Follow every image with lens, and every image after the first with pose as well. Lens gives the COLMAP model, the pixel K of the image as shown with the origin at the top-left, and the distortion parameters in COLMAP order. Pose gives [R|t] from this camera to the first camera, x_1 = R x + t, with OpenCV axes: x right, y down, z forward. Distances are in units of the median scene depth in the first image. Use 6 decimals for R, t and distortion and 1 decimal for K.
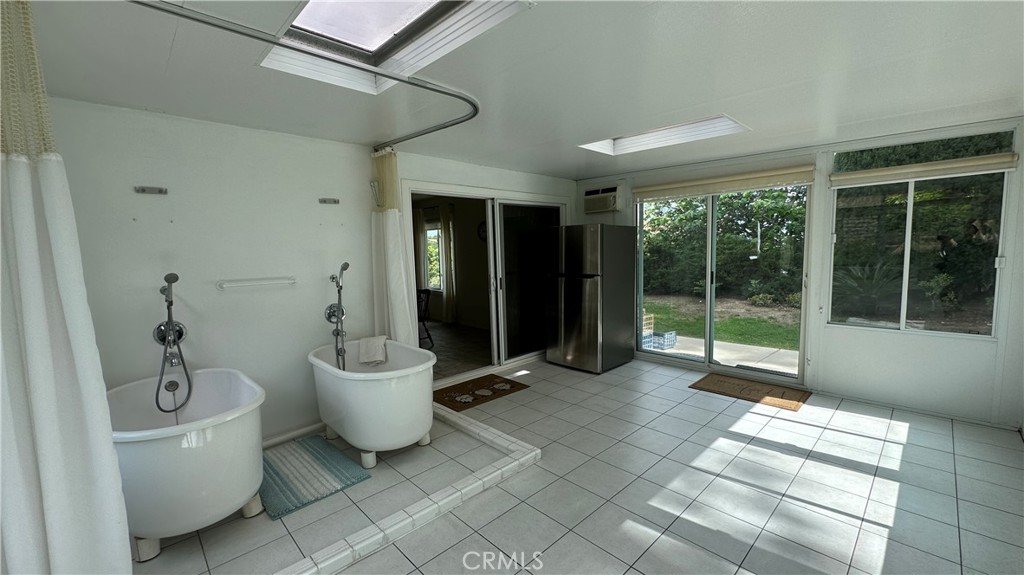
lens RADIAL K [[410.2, 0, 512.0], [0, 410.2, 287.0], [0, 0, 1]] dist [-0.003874, 0.000307]
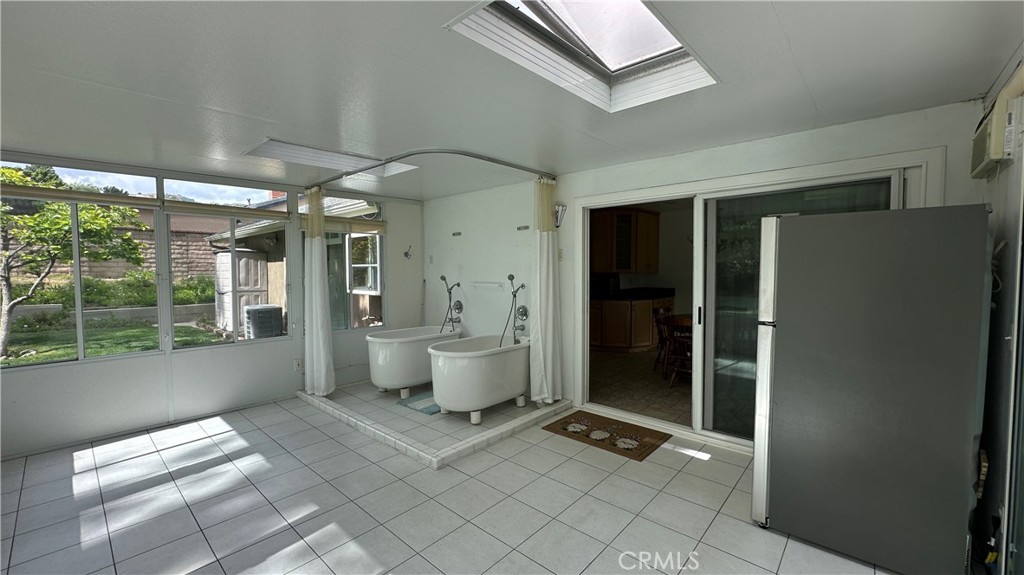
lens RADIAL K [[410.2, 0, 510.6], [0, 410.2, 284.2], [0, 0, 1]] dist [-0.003874, 0.000307]
pose [[0.072505, 0.061143, -0.995492, 0.825821], [-0.090729, 0.994385, 0.054466, -0.090147], [0.993233, 0.086371, 0.077645, 0.812610]]
